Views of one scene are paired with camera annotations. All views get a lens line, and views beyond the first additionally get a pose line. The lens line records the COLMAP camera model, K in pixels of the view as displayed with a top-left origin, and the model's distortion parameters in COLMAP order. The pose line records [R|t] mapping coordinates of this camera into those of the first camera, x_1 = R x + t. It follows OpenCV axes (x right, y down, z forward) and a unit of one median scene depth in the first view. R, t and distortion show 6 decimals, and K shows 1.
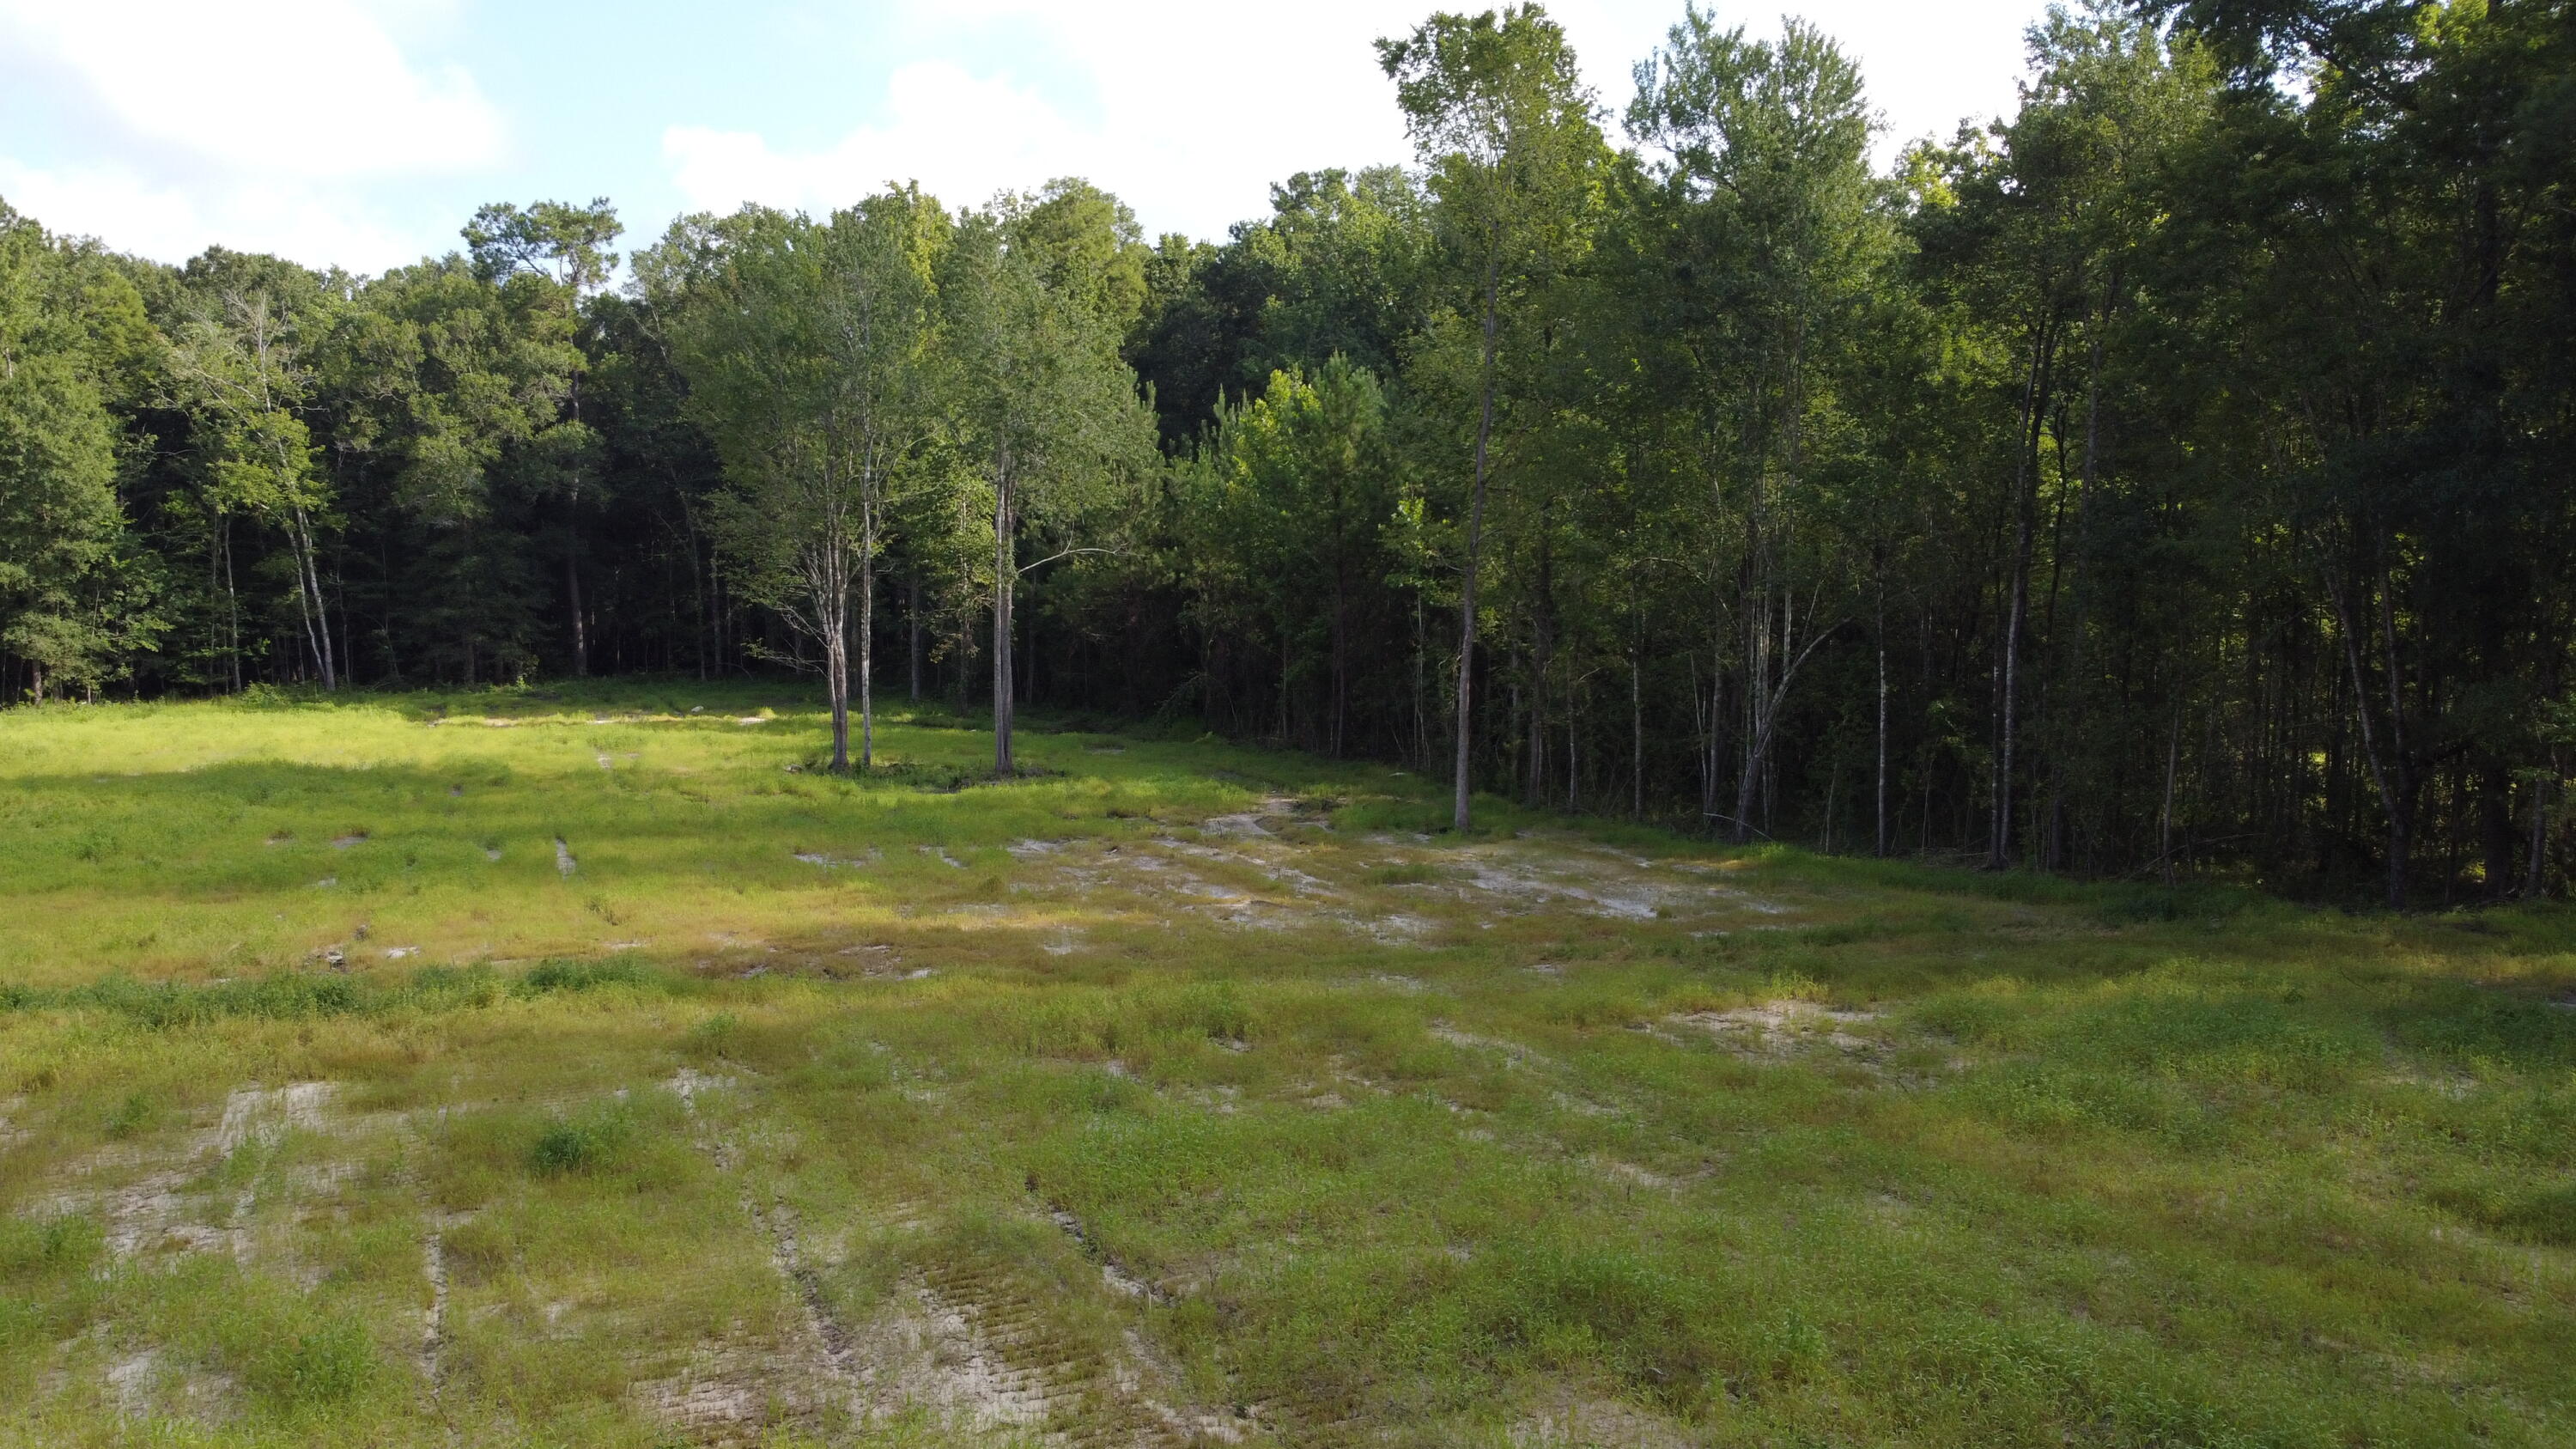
lens RADIAL K [[1960.7, 0, 1282.5], [0, 1960.7, 706.7], [0, 0, 1]] dist [-0.004833, -0.003237]
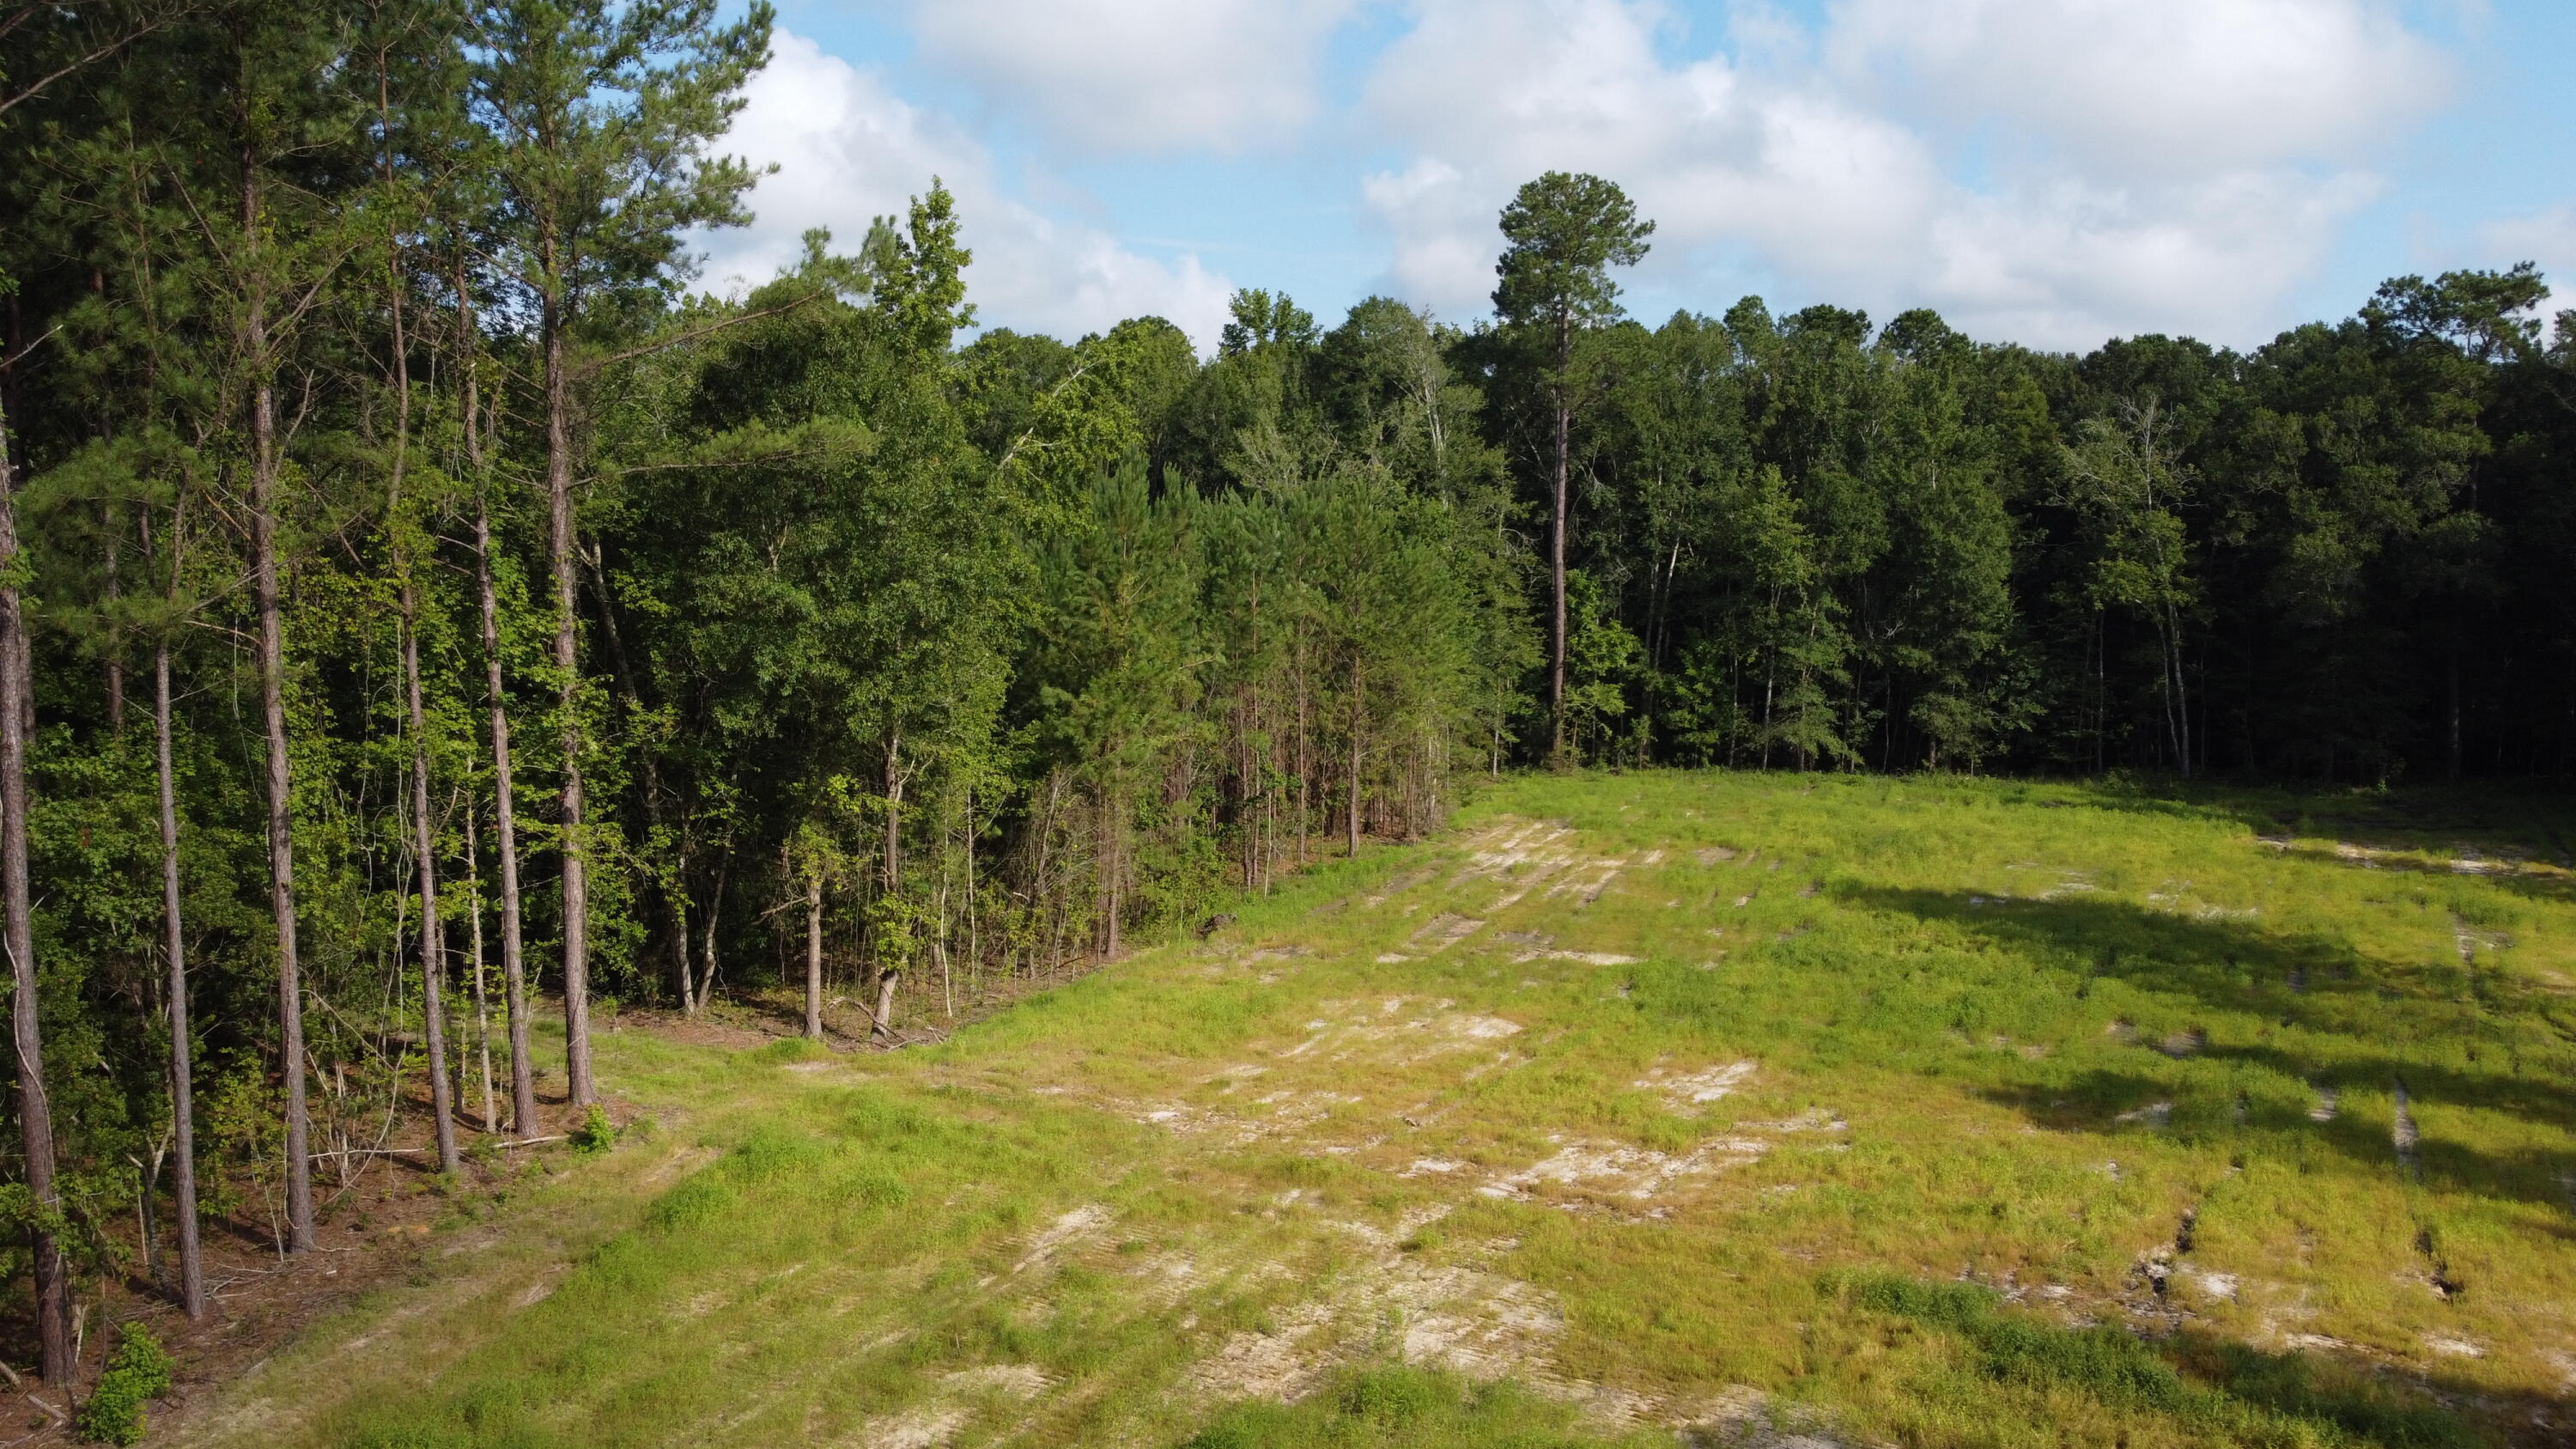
lens RADIAL K [[1960.7, 0, 1289.6], [0, 1960.7, 717.0], [0, 0, 1]] dist [-0.004833, -0.003237]
pose [[0.633006, 0.077405, -0.770267, 0.007433], [-0.066414, 0.996750, 0.045586, -0.072567], [0.771293, 0.022300, 0.636090, -0.022988]]
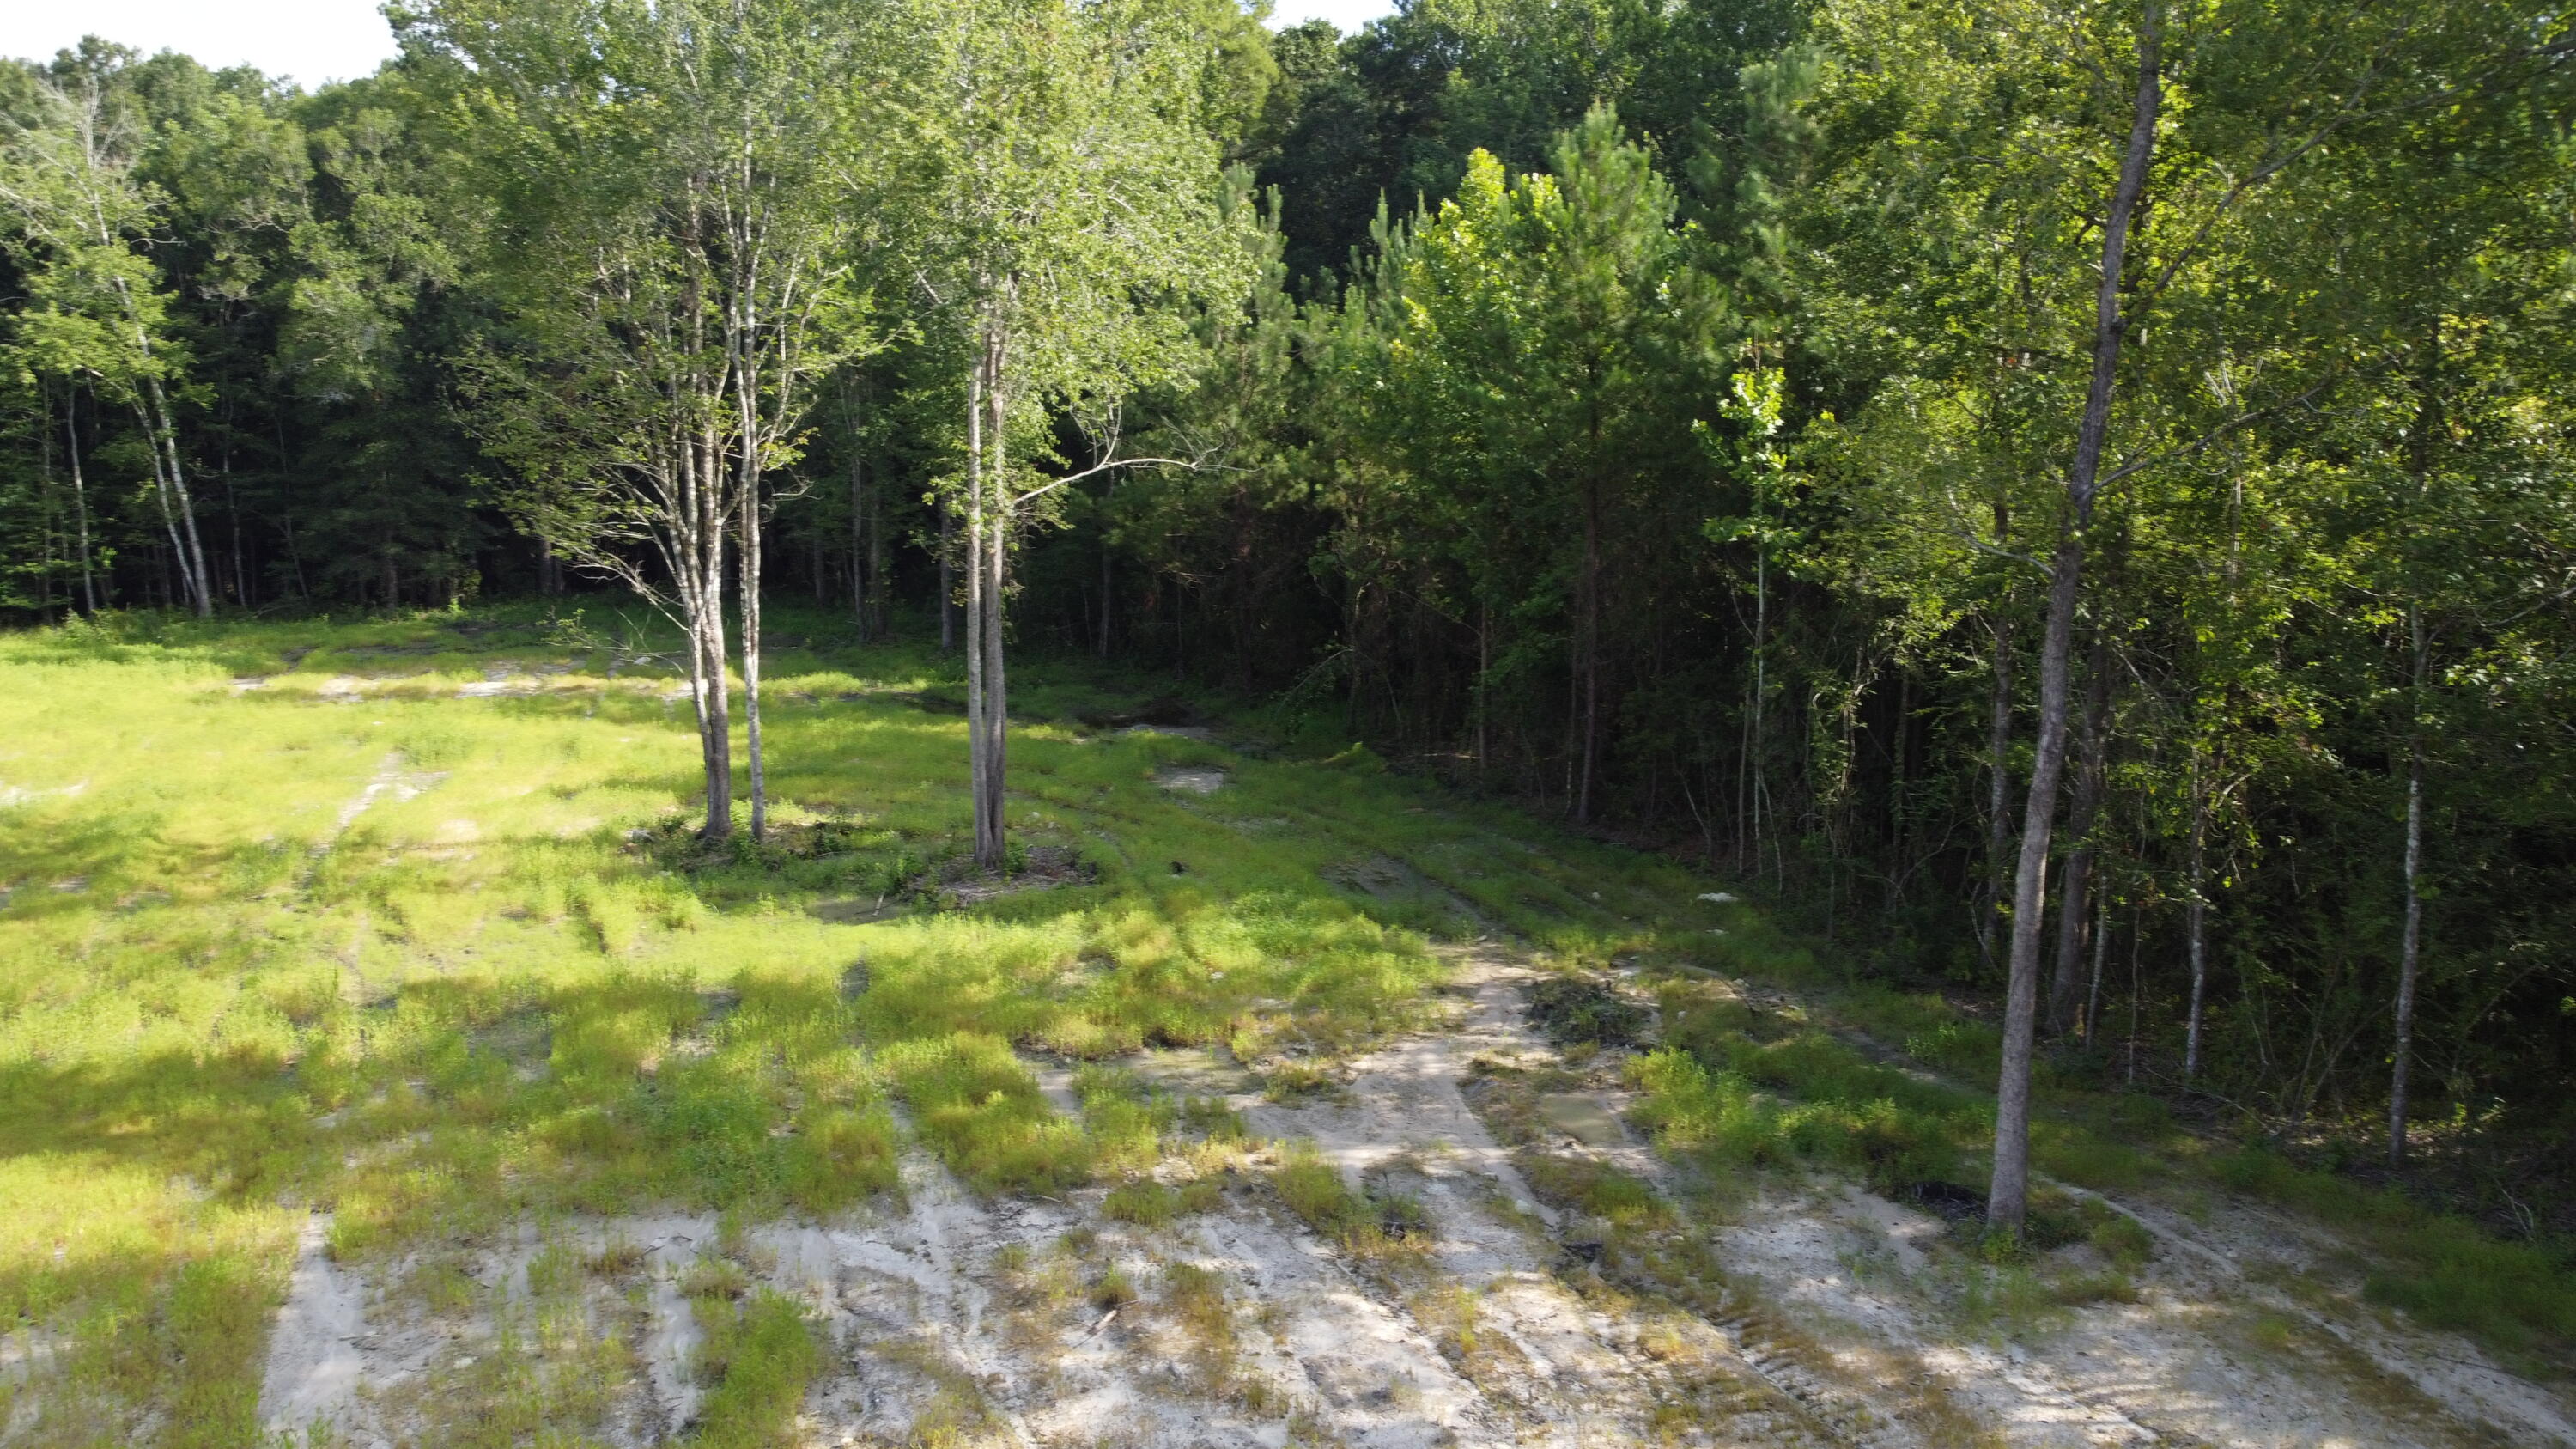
lens RADIAL K [[1960.7, 0, 1290.0], [0, 1960.7, 713.0], [0, 0, 1]] dist [-0.004833, -0.003237]
pose [[0.997524, 0.016905, -0.068272, -0.015087], [-0.012218, 0.997577, 0.068493, -0.037018], [0.069264, -0.067489, 0.995313, 0.350166]]
